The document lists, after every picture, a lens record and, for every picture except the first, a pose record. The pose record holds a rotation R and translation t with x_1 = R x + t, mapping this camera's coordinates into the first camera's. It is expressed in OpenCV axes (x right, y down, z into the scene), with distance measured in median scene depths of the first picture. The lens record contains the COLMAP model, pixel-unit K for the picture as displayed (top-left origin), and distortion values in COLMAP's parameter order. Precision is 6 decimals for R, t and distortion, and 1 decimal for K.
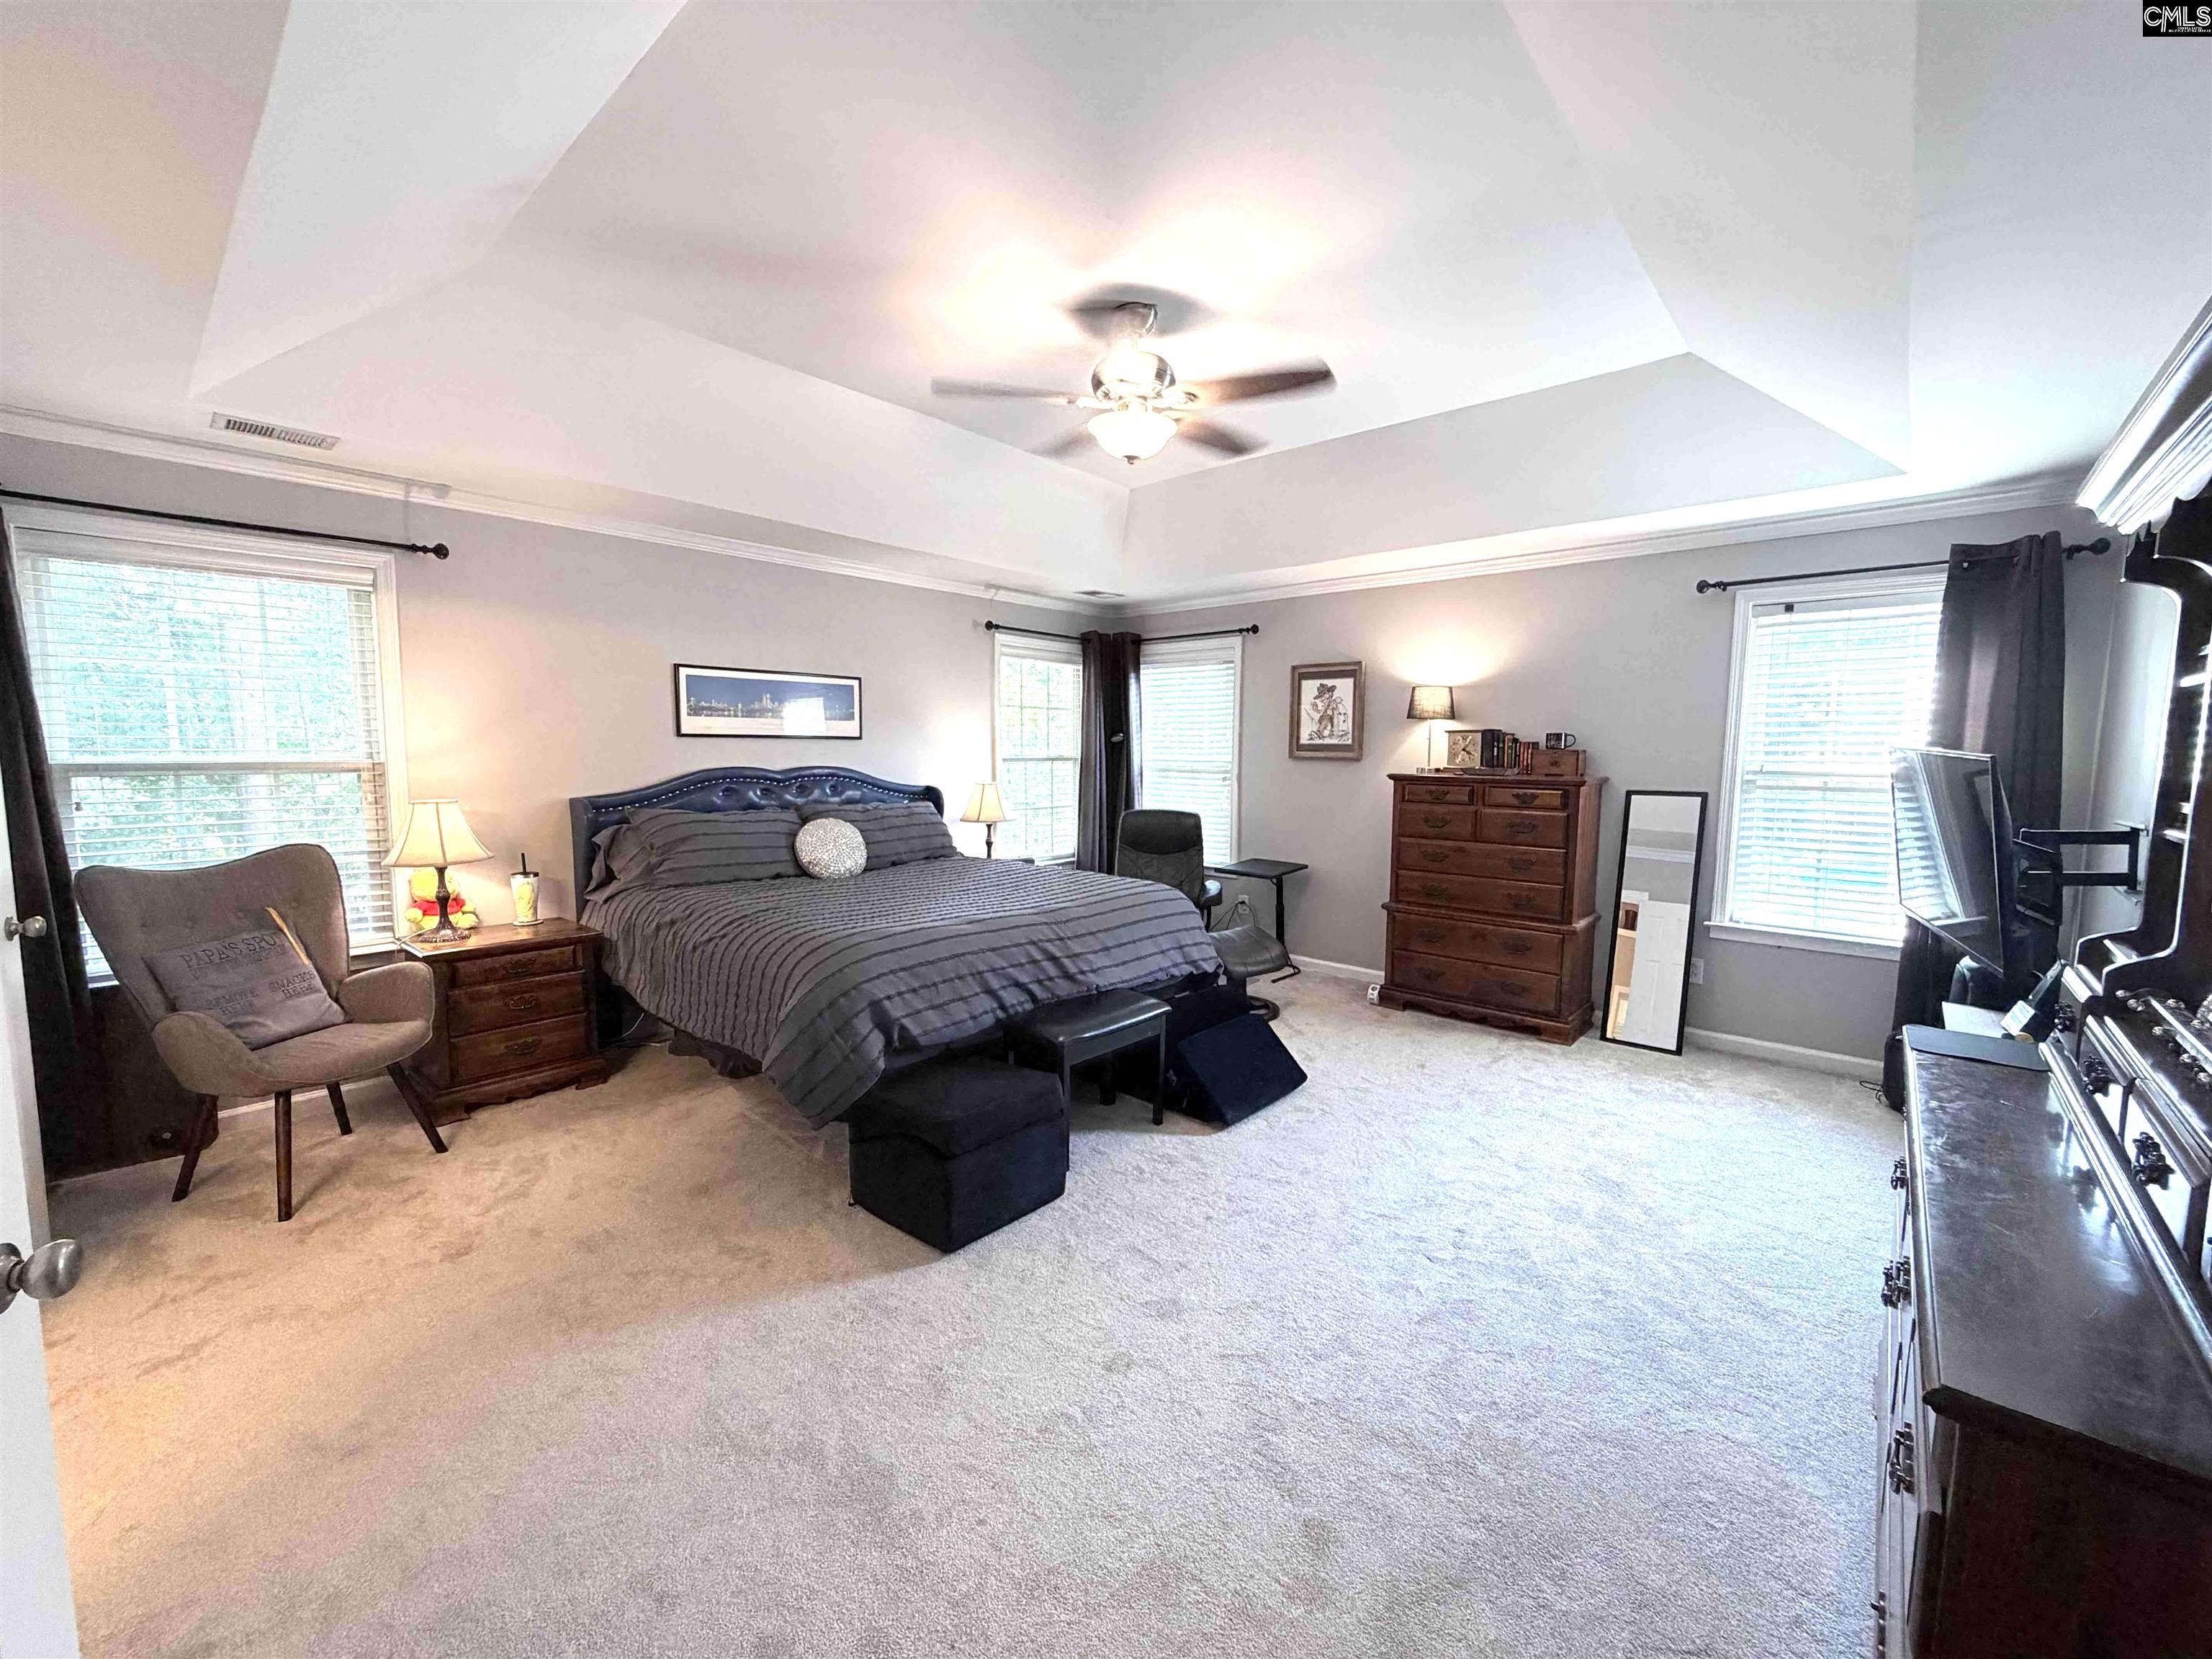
lens RADIAL K [[885.1, 0, 1103.7], [0, 885.1, 835.9], [0, 0, 1]] dist [-0.001603, 0.000525]
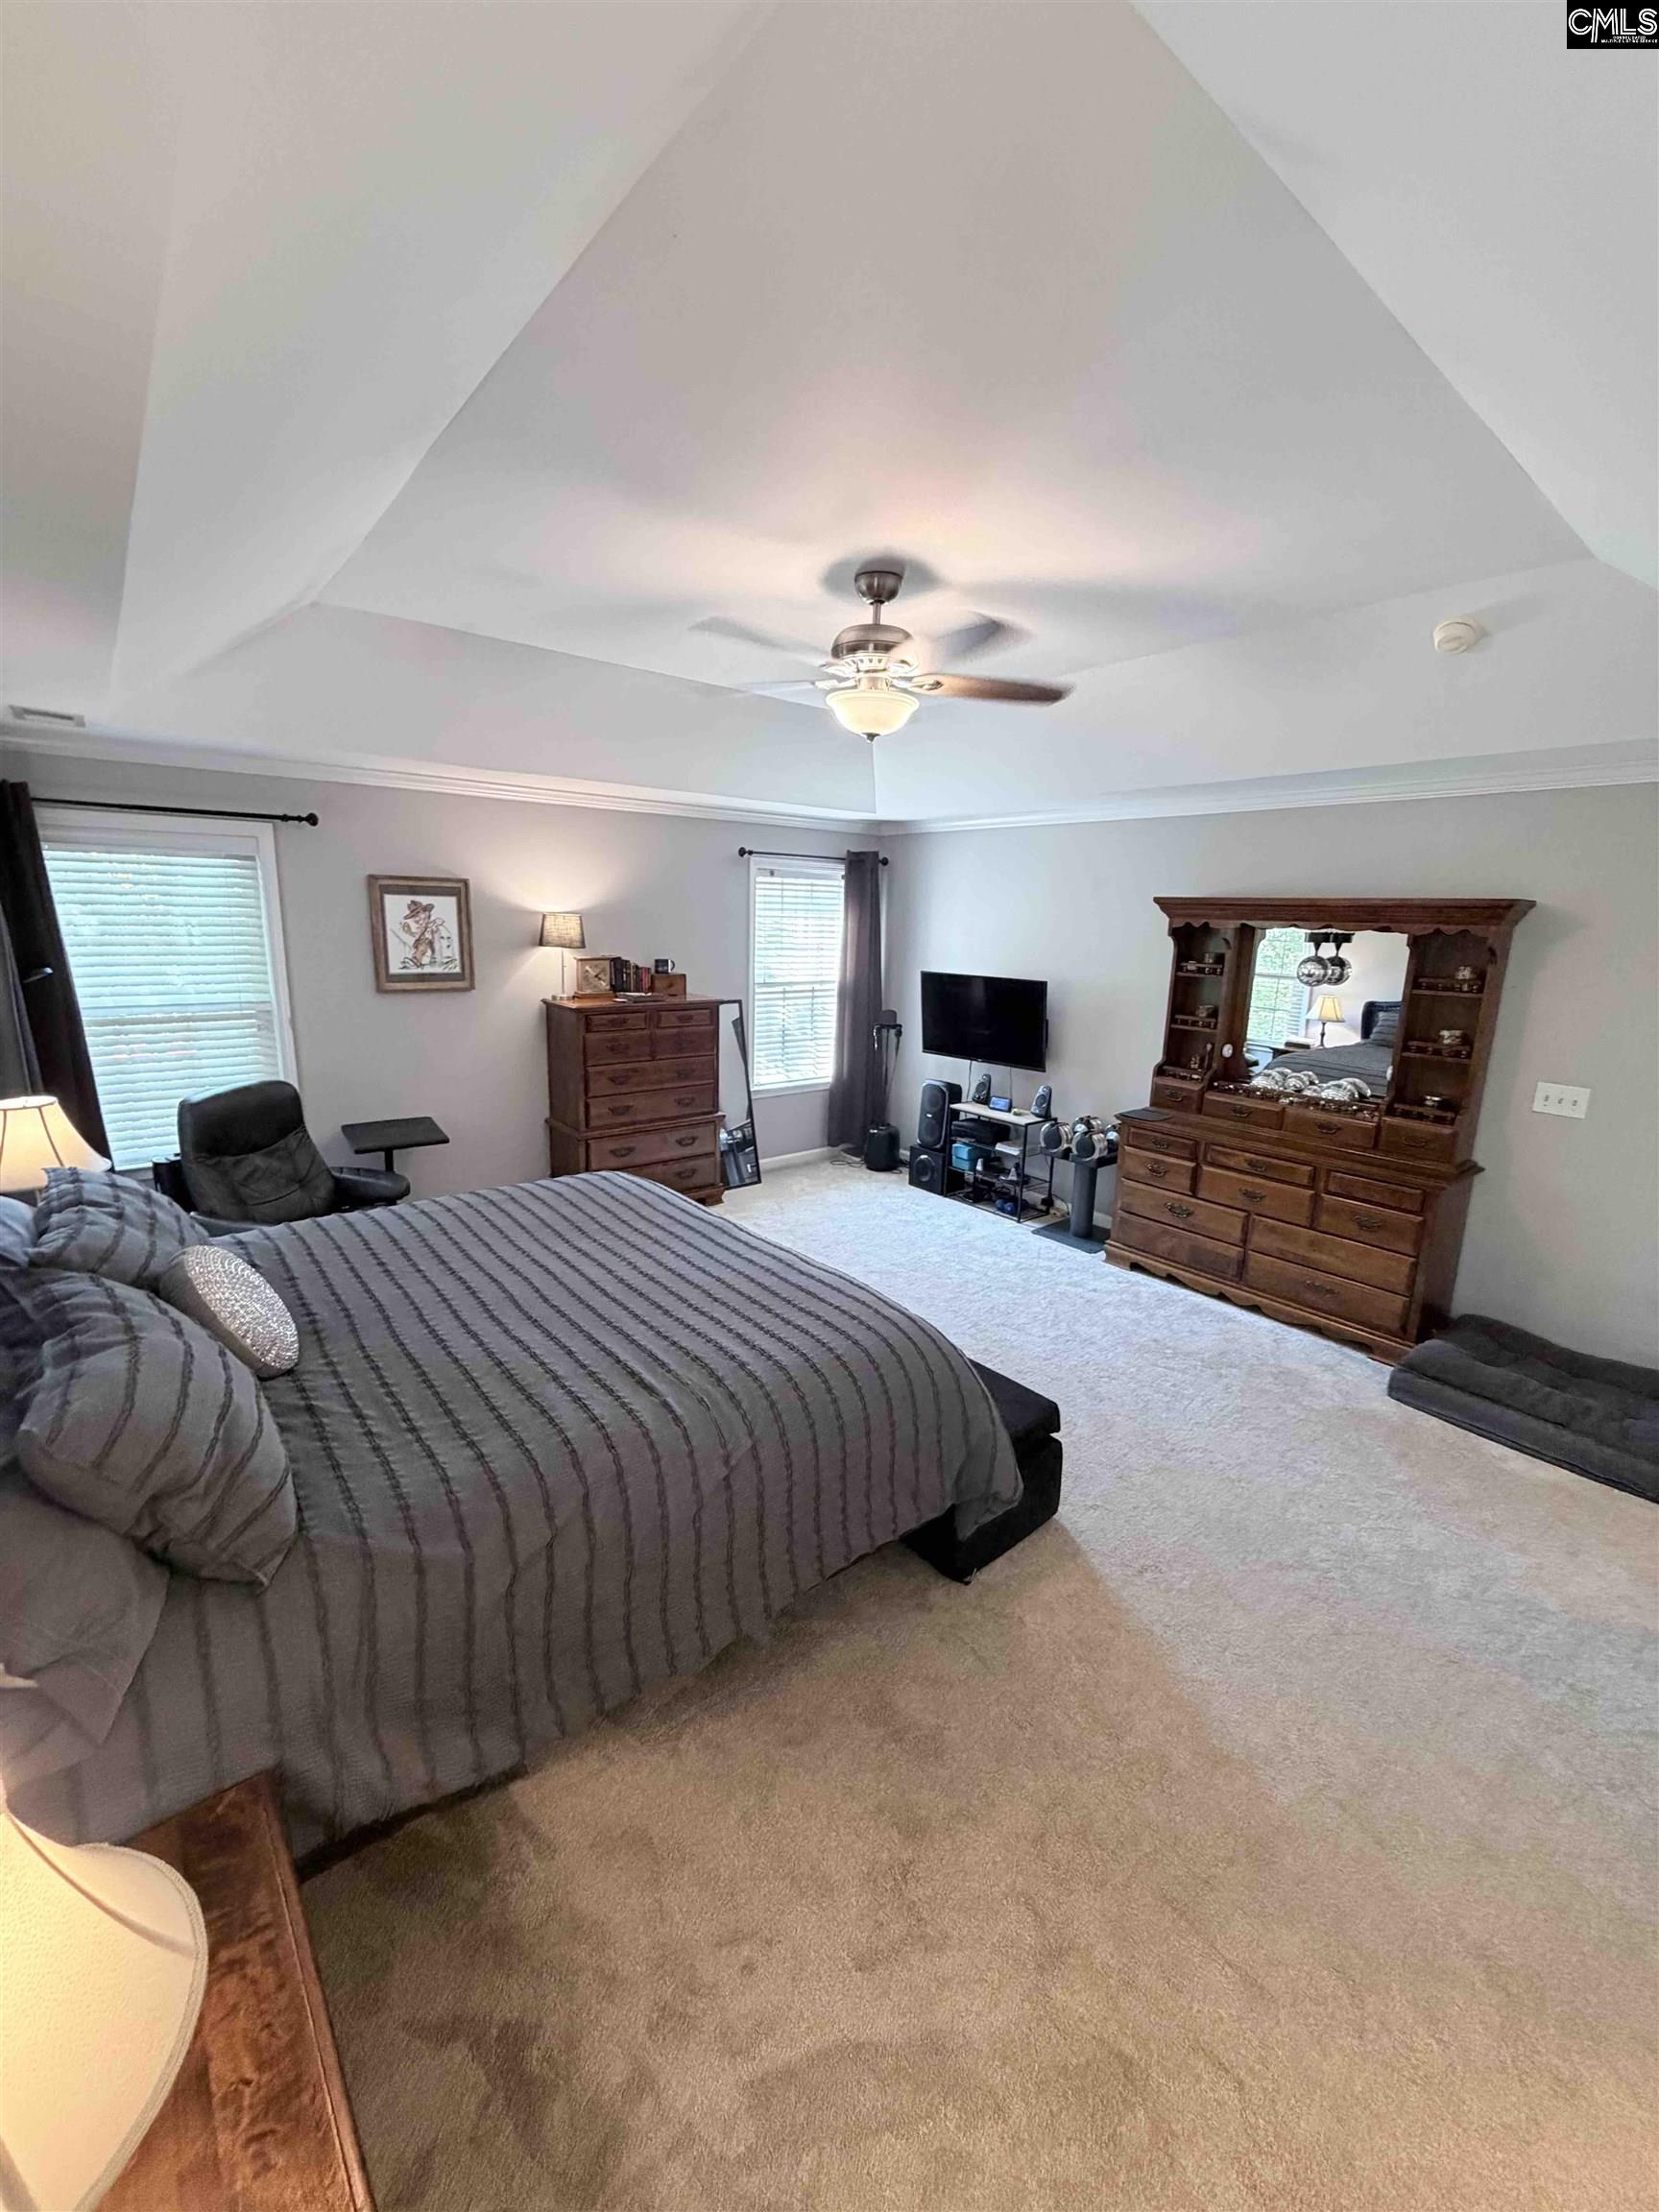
lens RADIAL K [[885.1, 0, 830.0], [0, 885.1, 1098.4], [0, 0, 1]] dist [-0.001603, 0.000525]
pose [[0.158296, -0.206510, 0.965555, -0.545994], [0.076771, 0.977498, 0.196478, -0.126701], [-0.984403, 0.043025, 0.170588, 0.492493]]
